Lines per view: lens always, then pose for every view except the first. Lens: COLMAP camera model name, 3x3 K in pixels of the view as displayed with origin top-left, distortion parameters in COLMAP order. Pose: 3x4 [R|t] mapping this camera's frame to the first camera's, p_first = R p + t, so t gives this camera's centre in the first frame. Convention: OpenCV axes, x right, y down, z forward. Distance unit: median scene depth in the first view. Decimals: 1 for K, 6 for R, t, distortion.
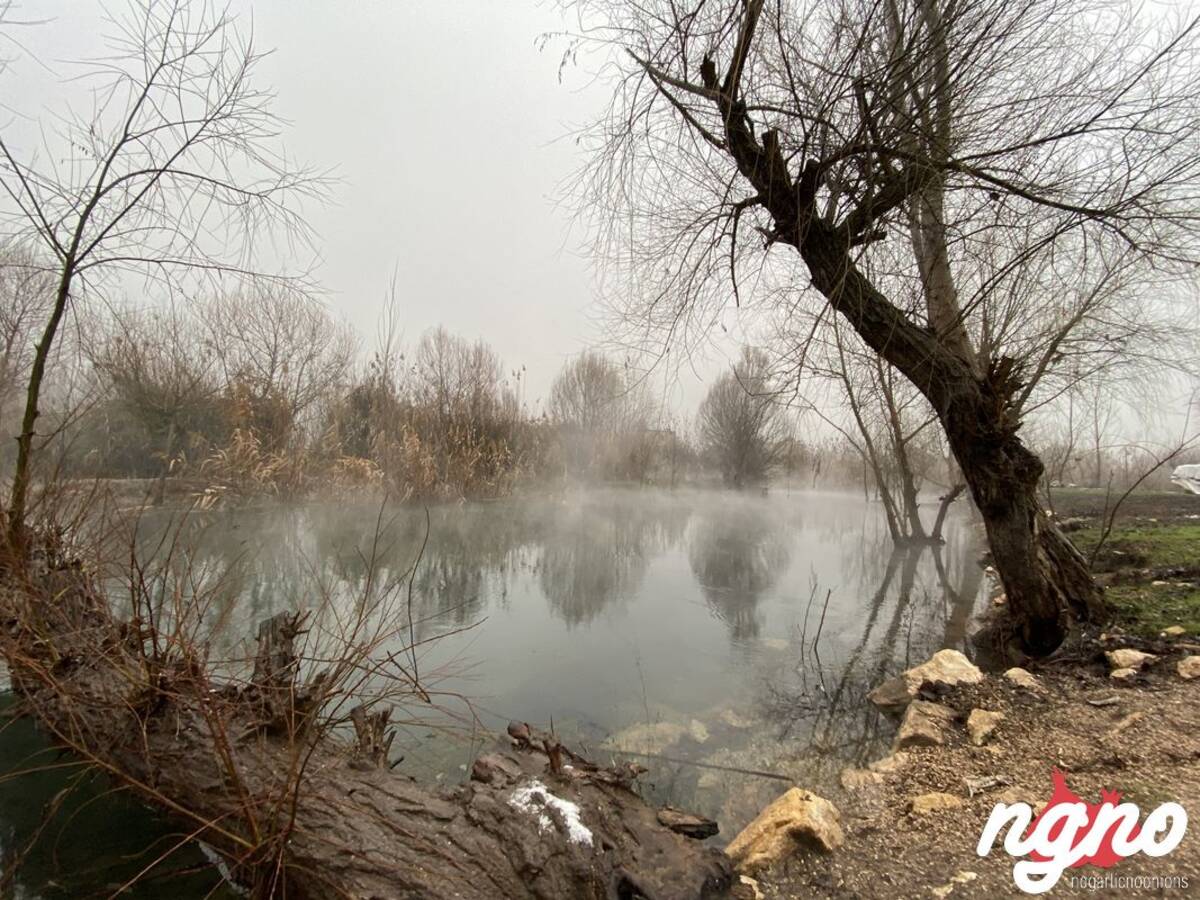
lens RADIAL K [[483.5, 0, 604.0], [0, 483.5, 449.5], [0, 0, 1]] dist [-0.014700, -0.001895]
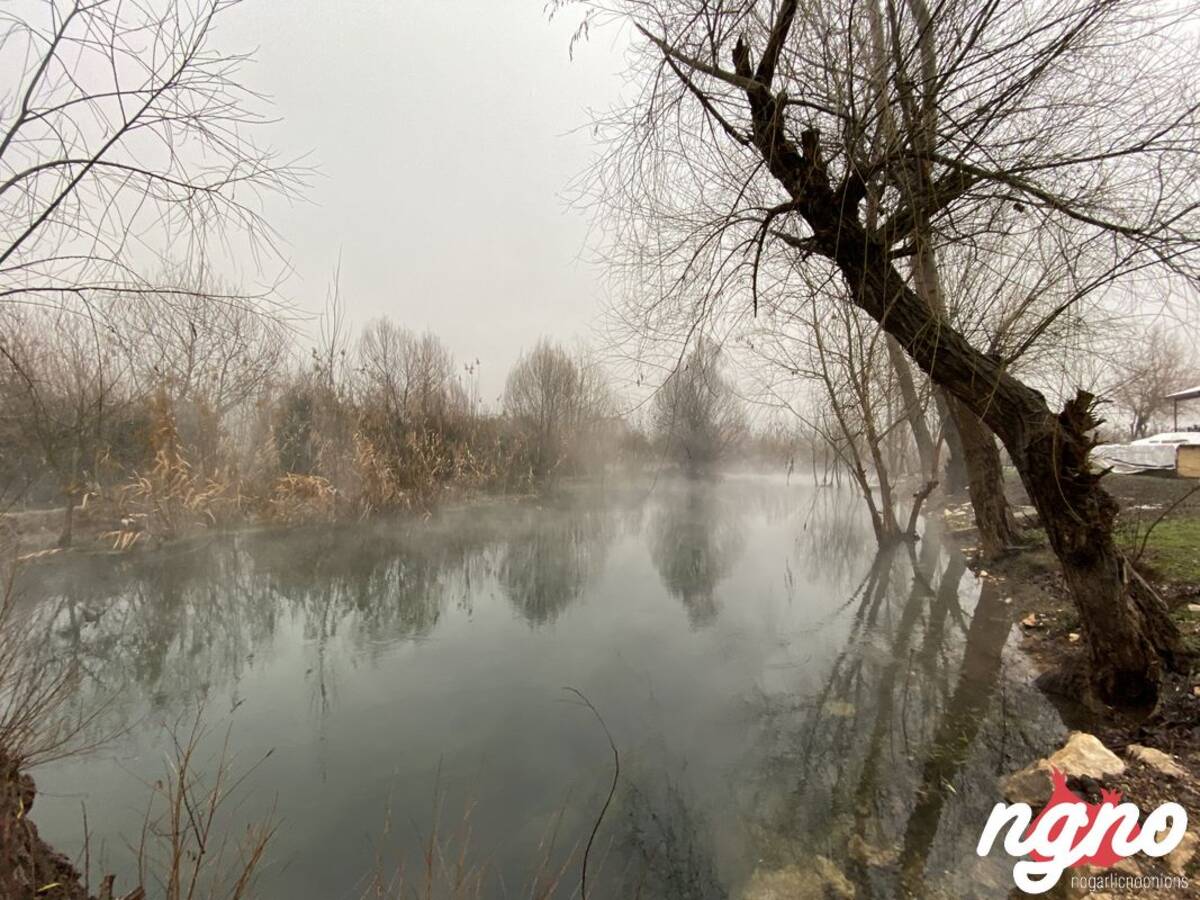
lens RADIAL K [[483.5, 0, 598.6], [0, 483.5, 448.0], [0, 0, 1]] dist [-0.014700, -0.001895]
pose [[0.993258, -0.030226, 0.111910, -0.132539], [0.026522, 0.999054, 0.034449, -0.086304], [-0.112846, -0.031249, 0.993121, 0.106597]]
